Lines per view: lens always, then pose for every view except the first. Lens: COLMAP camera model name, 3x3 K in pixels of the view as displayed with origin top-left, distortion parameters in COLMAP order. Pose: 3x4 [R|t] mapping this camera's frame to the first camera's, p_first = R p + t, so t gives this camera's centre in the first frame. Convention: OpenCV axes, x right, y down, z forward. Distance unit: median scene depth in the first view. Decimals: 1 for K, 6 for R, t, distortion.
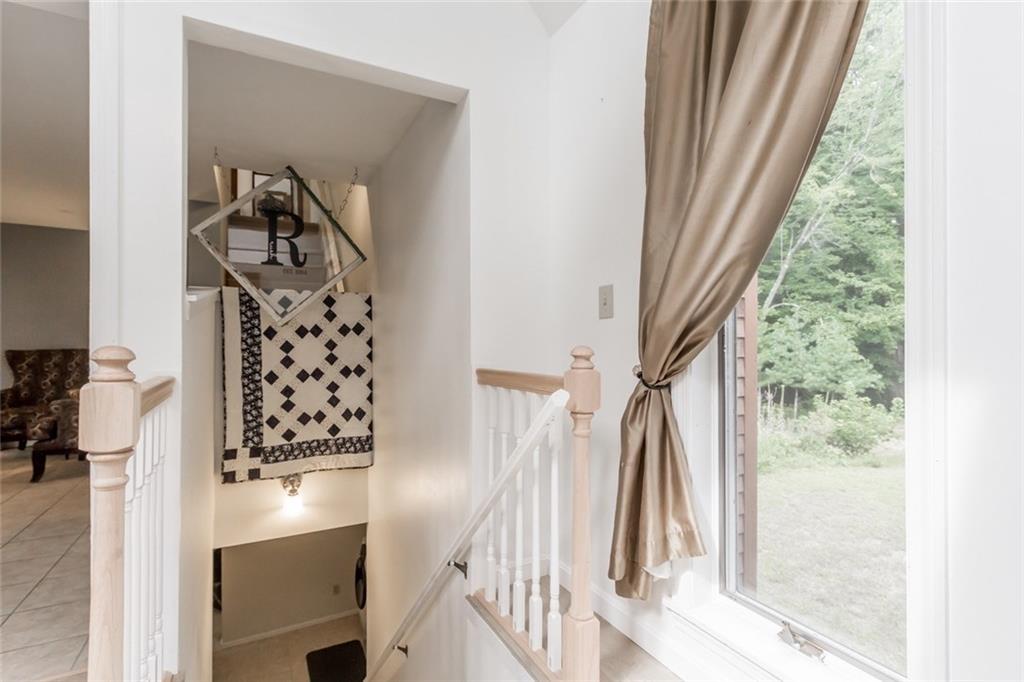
lens RADIAL K [[479.8, 0, 499.0], [0, 479.8, 339.4], [0, 0, 1]] dist [0.002020, 0.000420]
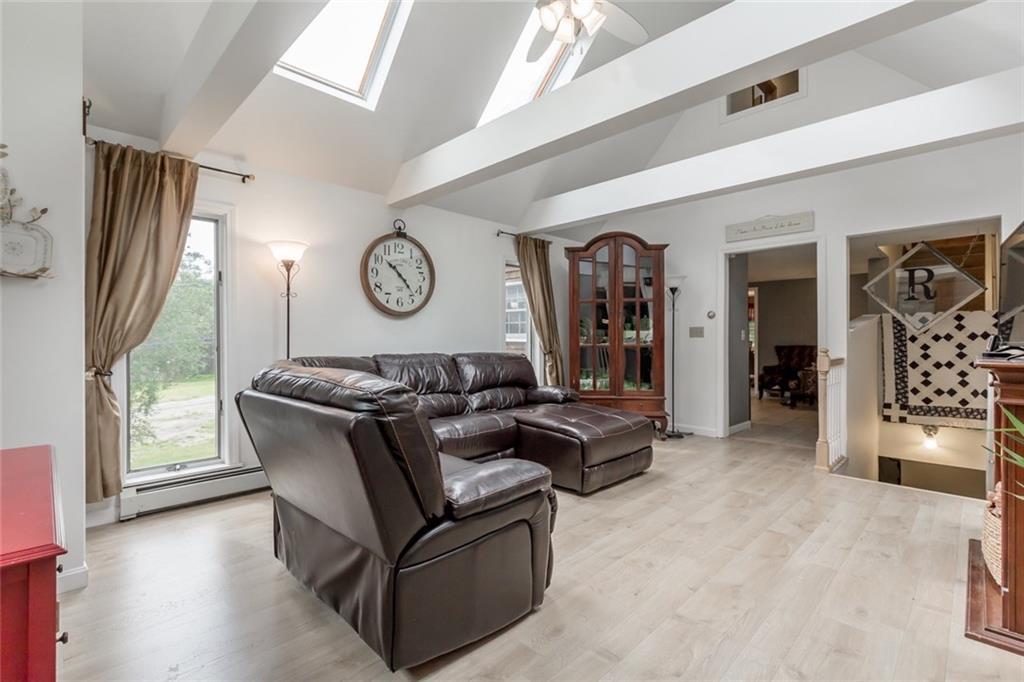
lens RADIAL K [[479.8, 0, 499.0], [0, 479.8, 339.4], [0, 0, 1]] dist [0.002020, 0.000420]
pose [[0.285539, 0.001779, -0.958365, 0.742181], [0.010281, 0.999935, 0.004920, -0.035190], [0.958312, -0.011258, 0.285502, -0.899597]]
